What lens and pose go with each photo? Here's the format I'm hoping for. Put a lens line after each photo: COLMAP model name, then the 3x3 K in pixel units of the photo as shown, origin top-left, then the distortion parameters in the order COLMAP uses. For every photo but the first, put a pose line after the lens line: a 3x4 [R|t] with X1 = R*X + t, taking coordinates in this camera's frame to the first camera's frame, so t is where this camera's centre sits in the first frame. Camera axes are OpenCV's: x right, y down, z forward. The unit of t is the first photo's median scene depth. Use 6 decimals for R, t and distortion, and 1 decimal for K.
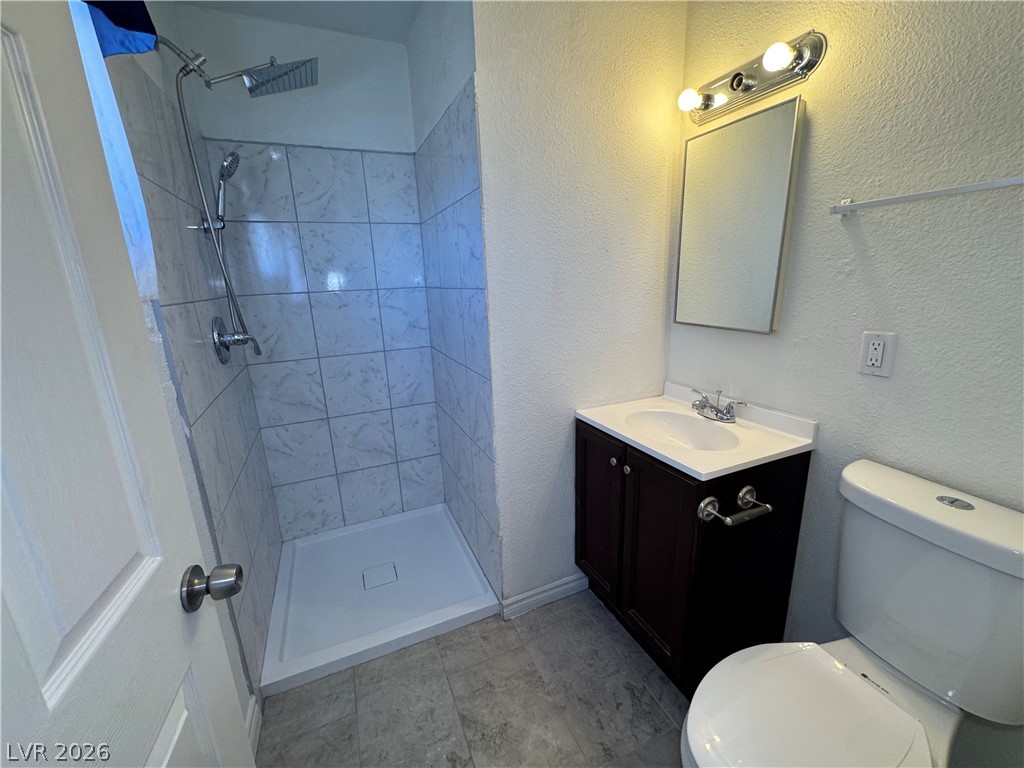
lens RADIAL K [[413.8, 0, 513.5], [0, 413.8, 385.5], [0, 0, 1]] dist [-0.002199, 0.000593]
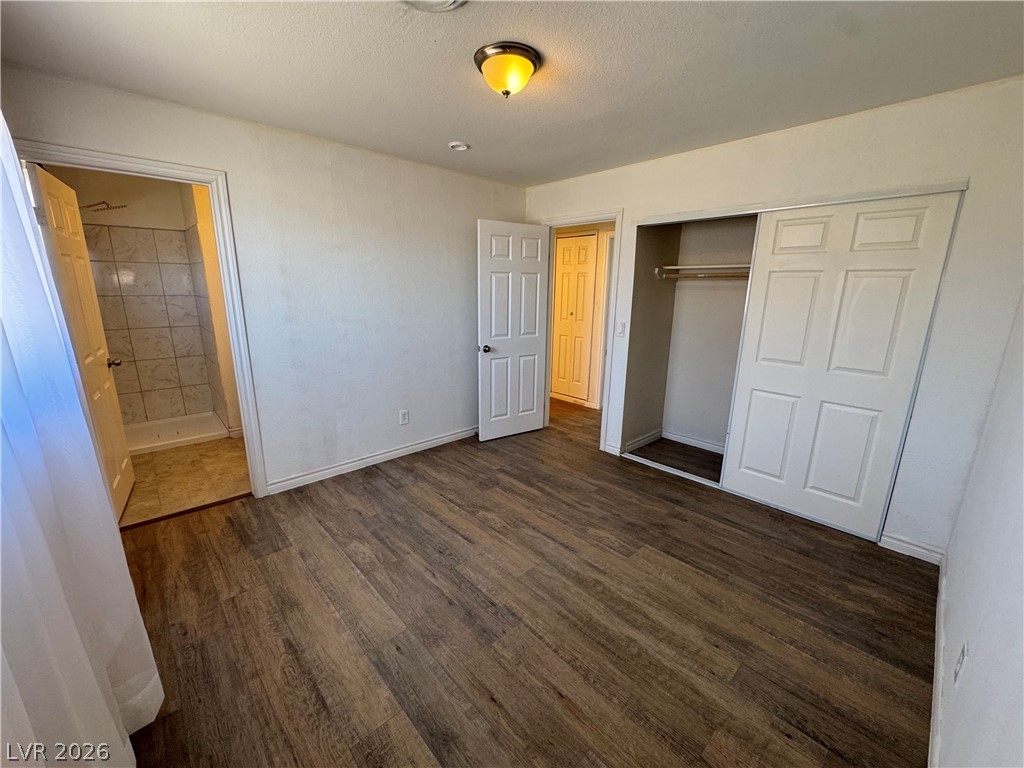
lens RADIAL K [[413.8, 0, 511.6], [0, 413.8, 382.5], [0, 0, 1]] dist [-0.002199, 0.000593]
pose [[0.940009, -0.031487, 0.339693, 0.536394], [0.037197, 0.999255, -0.010309, 0.260271], [-0.339115, 0.022326, 0.940480, -1.385348]]
